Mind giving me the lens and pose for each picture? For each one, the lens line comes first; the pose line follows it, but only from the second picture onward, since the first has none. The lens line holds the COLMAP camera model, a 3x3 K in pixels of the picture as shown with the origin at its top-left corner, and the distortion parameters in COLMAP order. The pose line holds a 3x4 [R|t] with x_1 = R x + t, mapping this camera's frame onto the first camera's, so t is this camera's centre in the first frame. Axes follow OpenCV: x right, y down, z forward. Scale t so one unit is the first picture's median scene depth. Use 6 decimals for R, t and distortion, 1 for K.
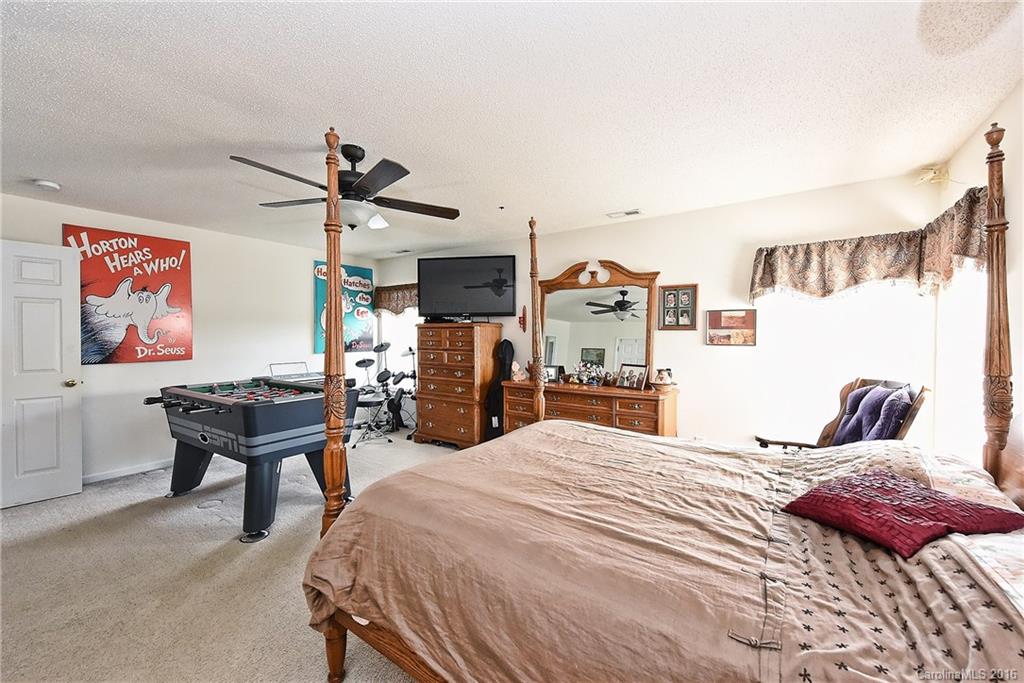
lens RADIAL K [[403.4, 0, 507.5], [0, 403.4, 334.0], [0, 0, 1]] dist [0.010407, -0.000262]
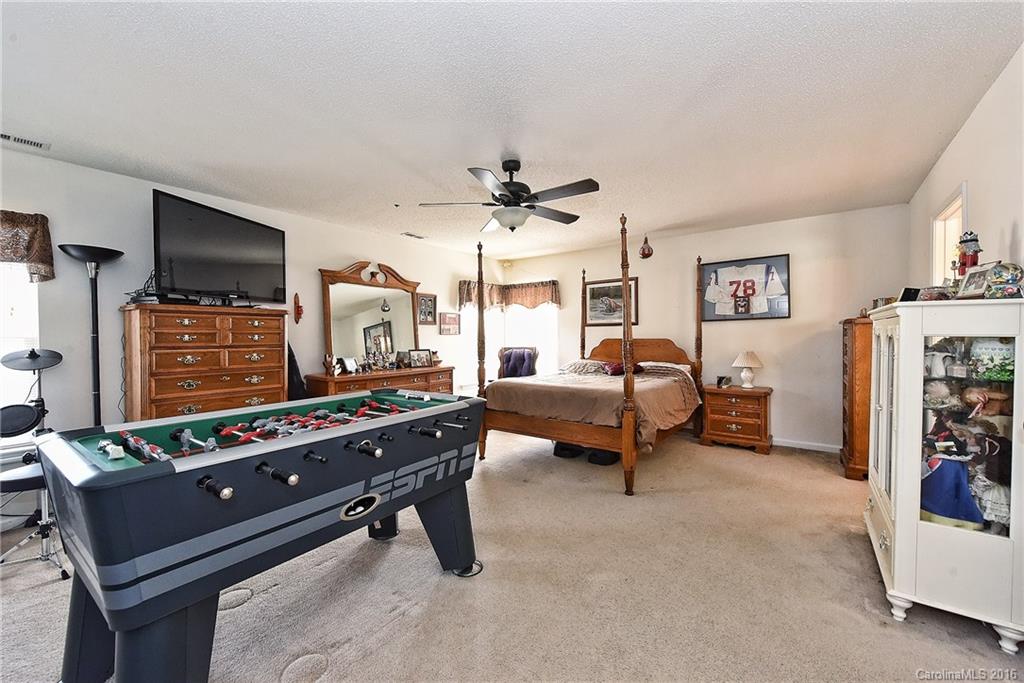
lens RADIAL K [[403.4, 0, 508.5], [0, 403.4, 342.9], [0, 0, 1]] dist [0.010407, -0.000262]
pose [[0.052380, -0.021326, 0.998399, -1.041982], [0.003120, 0.999771, 0.021192, 0.025981], [-0.998622, 0.002005, 0.052434, 0.641298]]
